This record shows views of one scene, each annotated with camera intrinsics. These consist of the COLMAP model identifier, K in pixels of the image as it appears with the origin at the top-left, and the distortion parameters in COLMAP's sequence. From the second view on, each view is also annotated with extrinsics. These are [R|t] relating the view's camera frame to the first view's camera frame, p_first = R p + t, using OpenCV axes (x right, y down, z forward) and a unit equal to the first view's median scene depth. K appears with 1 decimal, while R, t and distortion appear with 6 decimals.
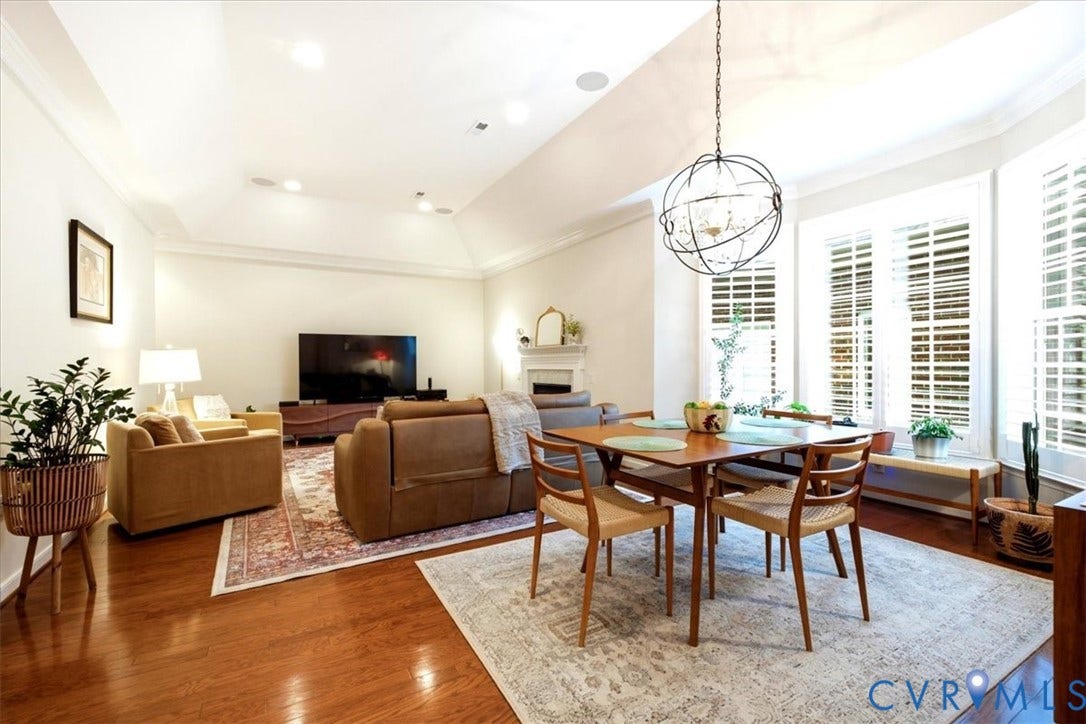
lens RADIAL K [[471.4, 0, 537.2], [0, 471.4, 364.8], [0, 0, 1]] dist [0.001140, -0.000840]
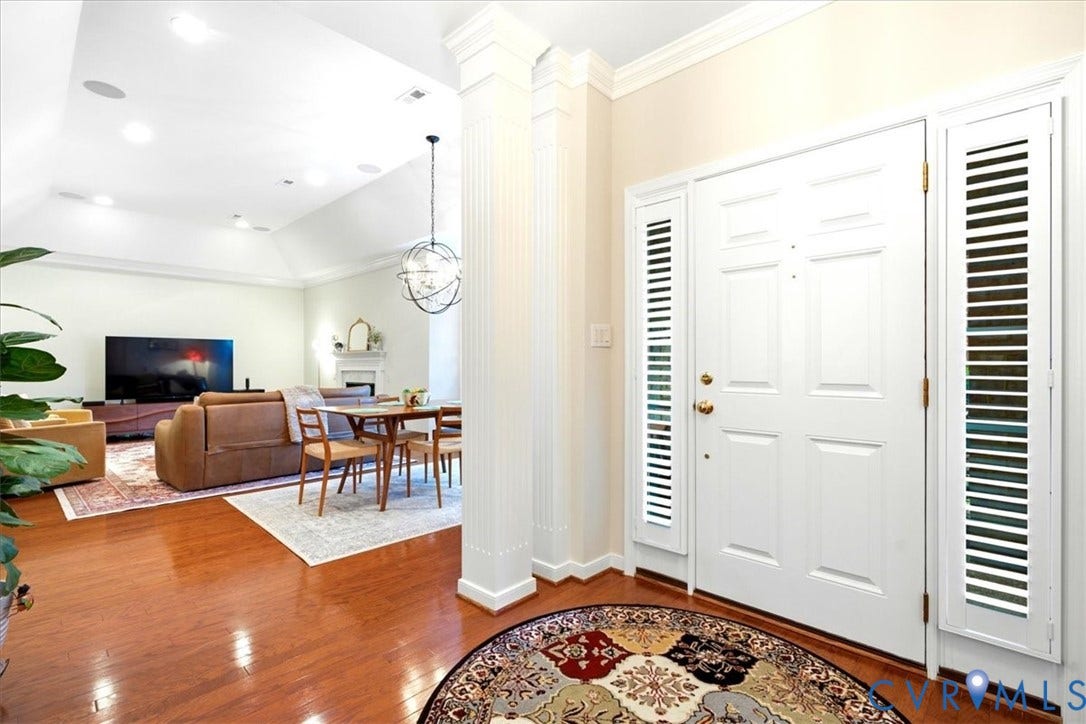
lens RADIAL K [[495.5, 0, 536.6], [0, 495.5, 362.3], [0, 0, 1]] dist [-0.000915, -0.000419]
pose [[0.959141, 0.004859, 0.282886, 0.198502], [-0.002569, 0.999961, -0.008466, -0.003594], [-0.282916, 0.007394, 0.959116, -0.633033]]
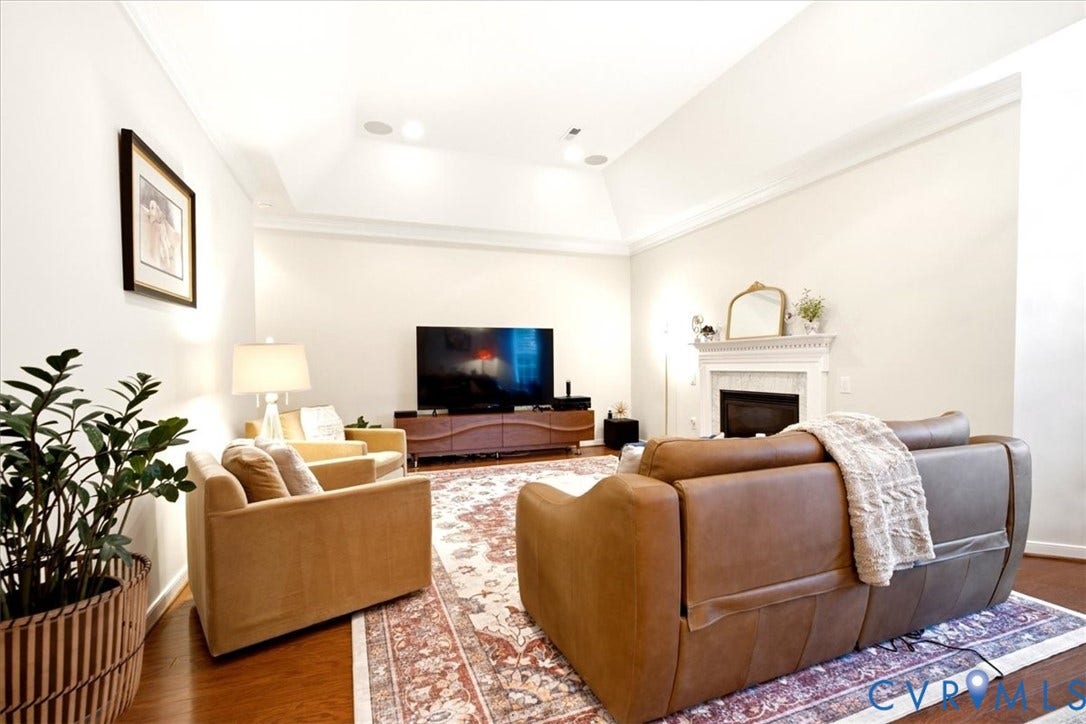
lens RADIAL K [[495.5, 0, 535.2], [0, 495.5, 375.3], [0, 0, 1]] dist [-0.000915, -0.000419]
pose [[0.984141, 0.001595, -0.177383, -0.313348], [0.002088, 0.999786, 0.020573, -0.001234], [0.177378, -0.020617, 0.983927, 0.413074]]
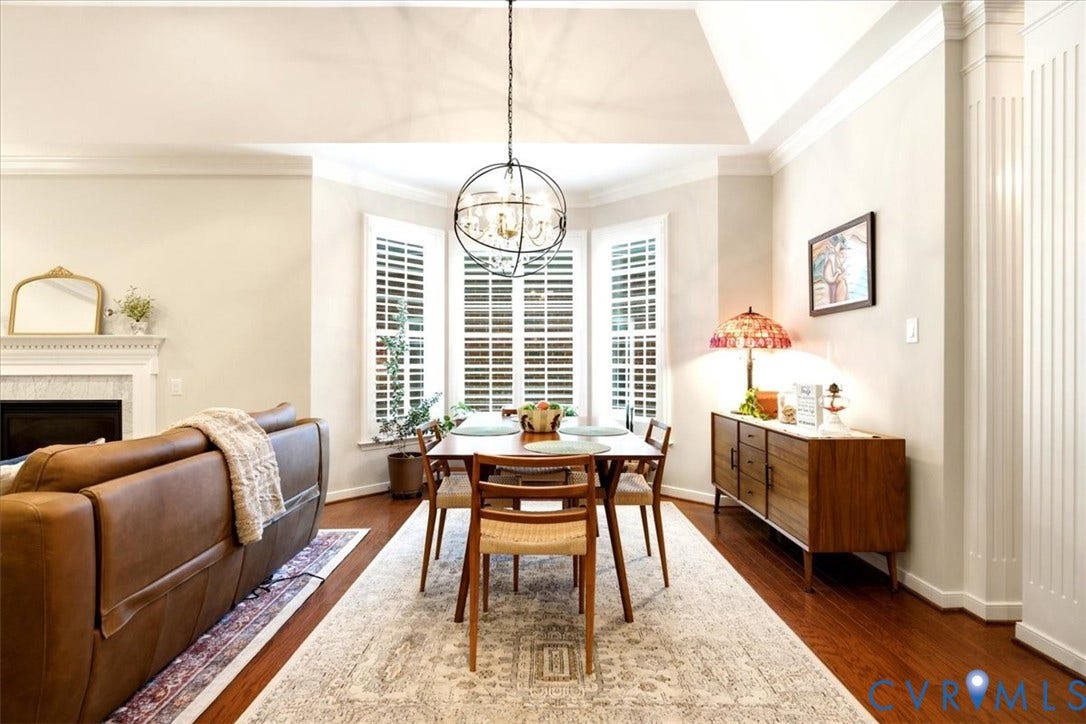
lens RADIAL K [[530.2, 0, 546.3], [0, 530.2, 360.0], [0, 0, 1]] dist [-0.004535, -0.000070]
pose [[0.489445, 0.009658, 0.871981, -0.466031], [0.001754, 0.999926, -0.012060, -0.000753], [-0.872032, 0.007432, 0.489392, 0.308407]]
